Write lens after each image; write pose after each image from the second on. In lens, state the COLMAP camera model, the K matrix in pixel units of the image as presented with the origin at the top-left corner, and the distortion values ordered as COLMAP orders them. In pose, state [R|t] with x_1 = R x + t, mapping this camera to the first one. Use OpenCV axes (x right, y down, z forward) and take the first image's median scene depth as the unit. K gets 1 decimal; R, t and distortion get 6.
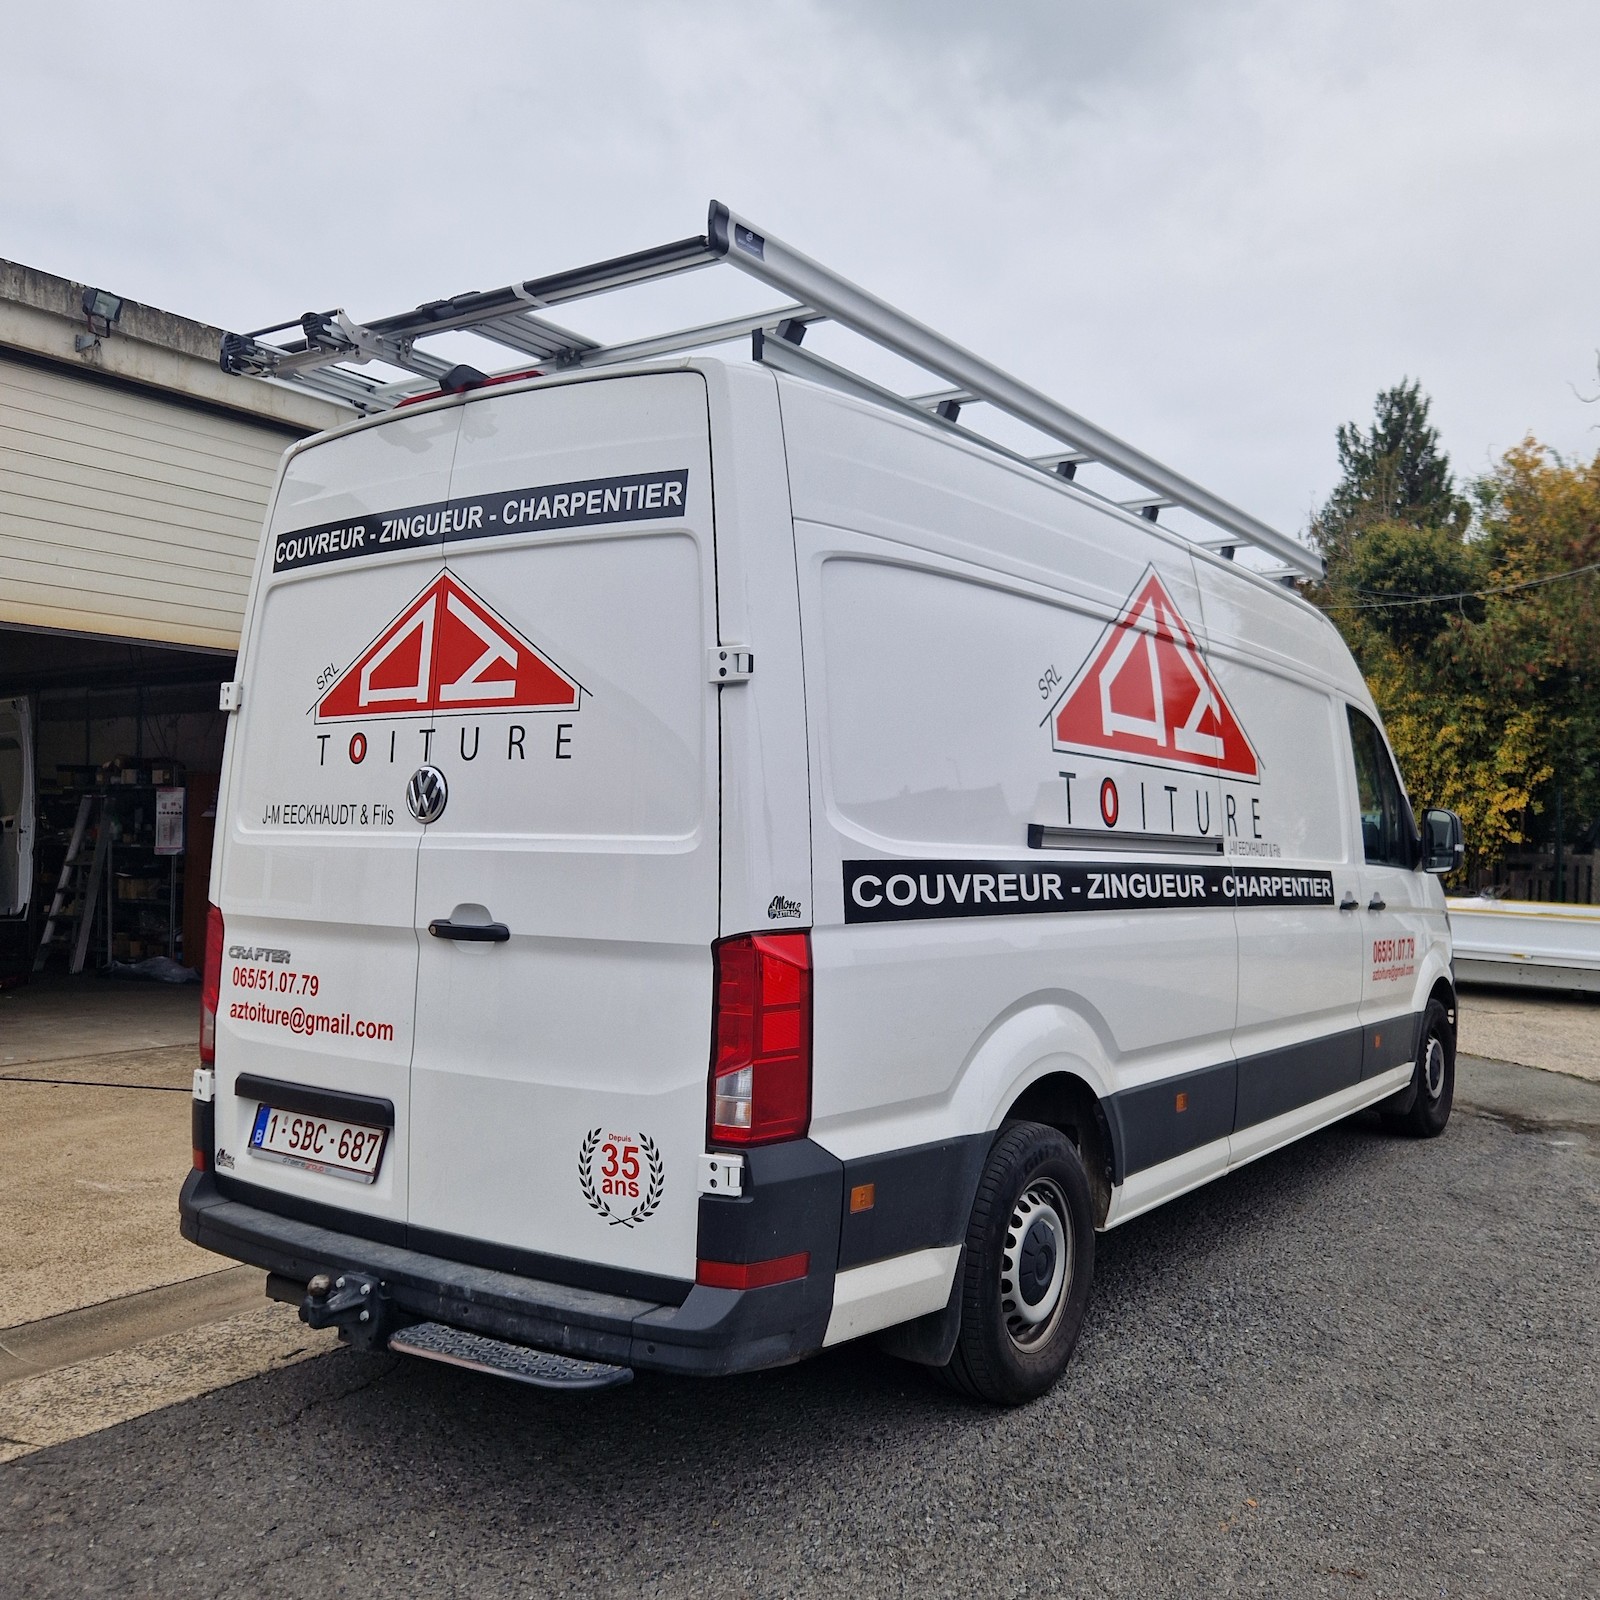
lens RADIAL K [[1506.2, 0, 801.9], [0, 1506.2, 807.9], [0, 0, 1]] dist [0.096346, -0.115670]
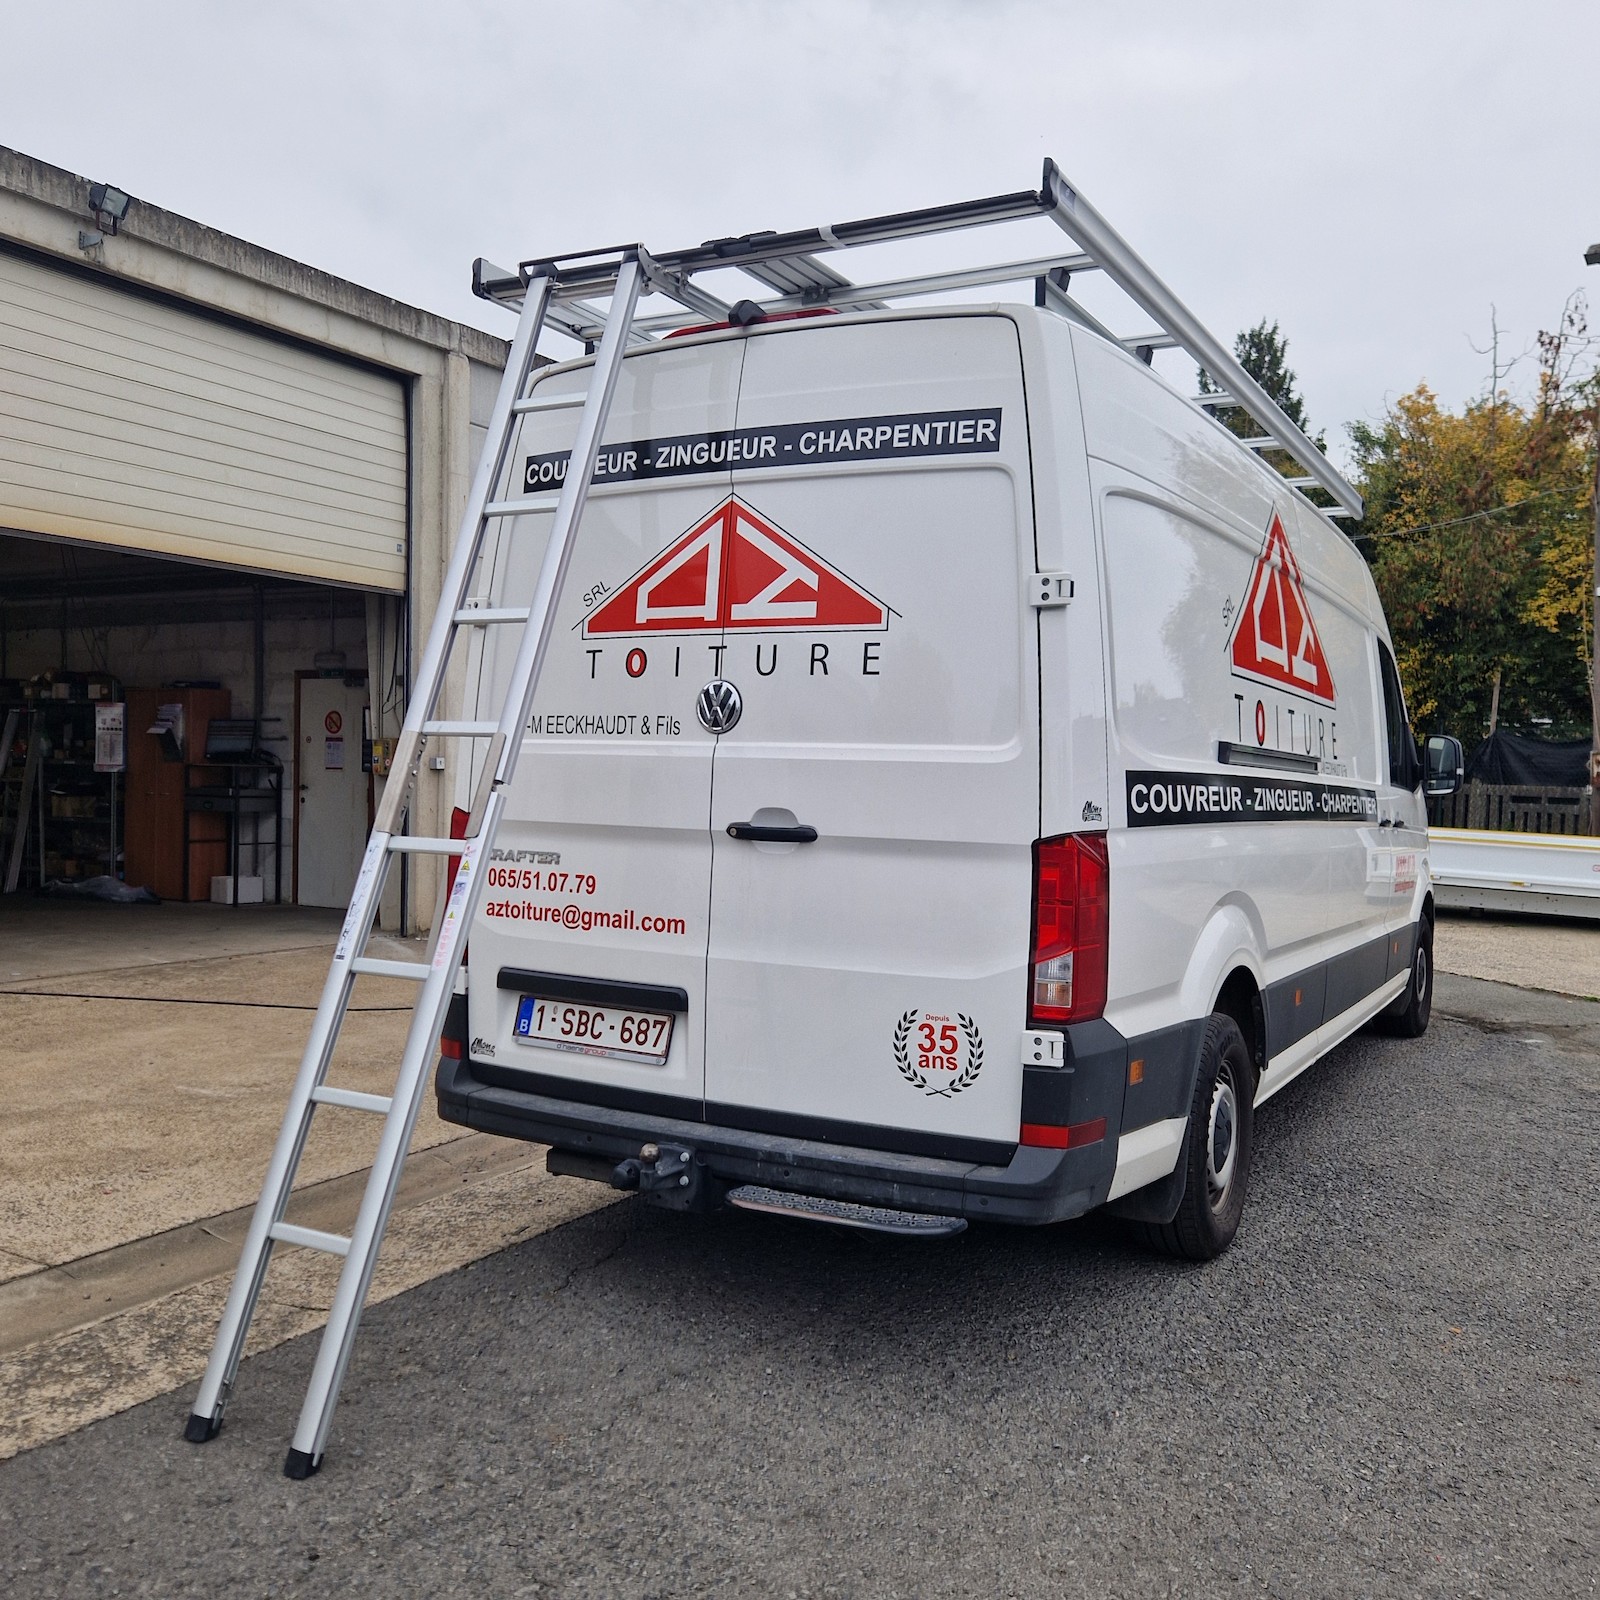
lens RADIAL K [[1509.2, 0, 799.2], [0, 1509.2, 807.2], [0, 0, 1]] dist [0.099187, -0.109692]
pose [[0.994963, 0.006265, 0.100045, -0.284148], [-0.010957, 0.998862, 0.046412, 0.011402], [-0.099640, -0.047275, 0.993900, -0.071959]]
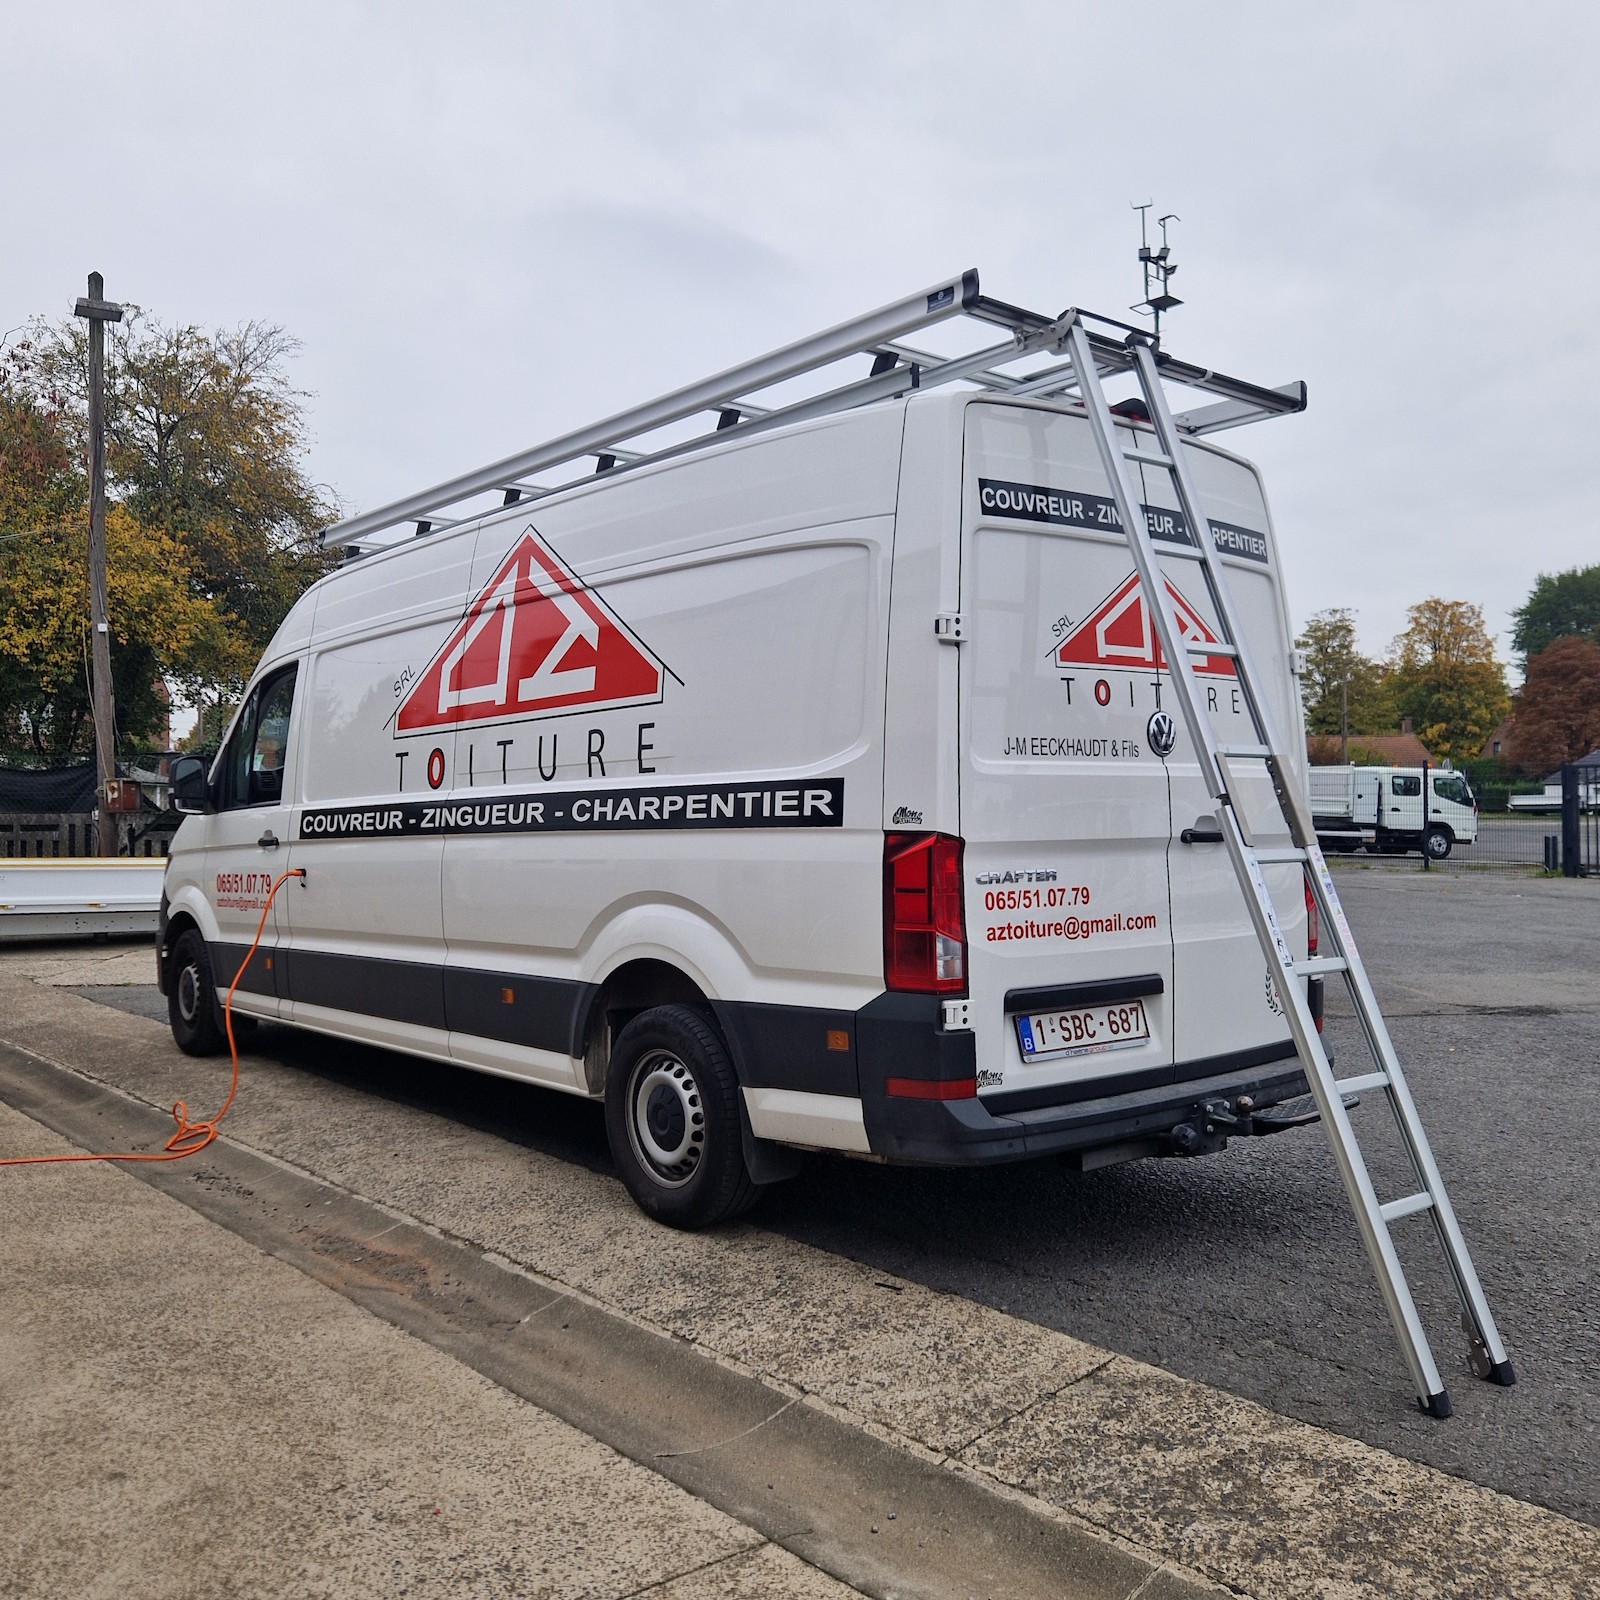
lens RADIAL K [[1487.7, 0, 800.0], [0, 1487.7, 800.0], [0, 0, 1]] dist [0.094562, -0.093835]
pose [[0.242640, -0.008659, 0.970078, -1.486980], [-0.006319, 0.999925, 0.010506, 0.034119], [-0.970096, -0.008679, 0.242567, 0.944844]]
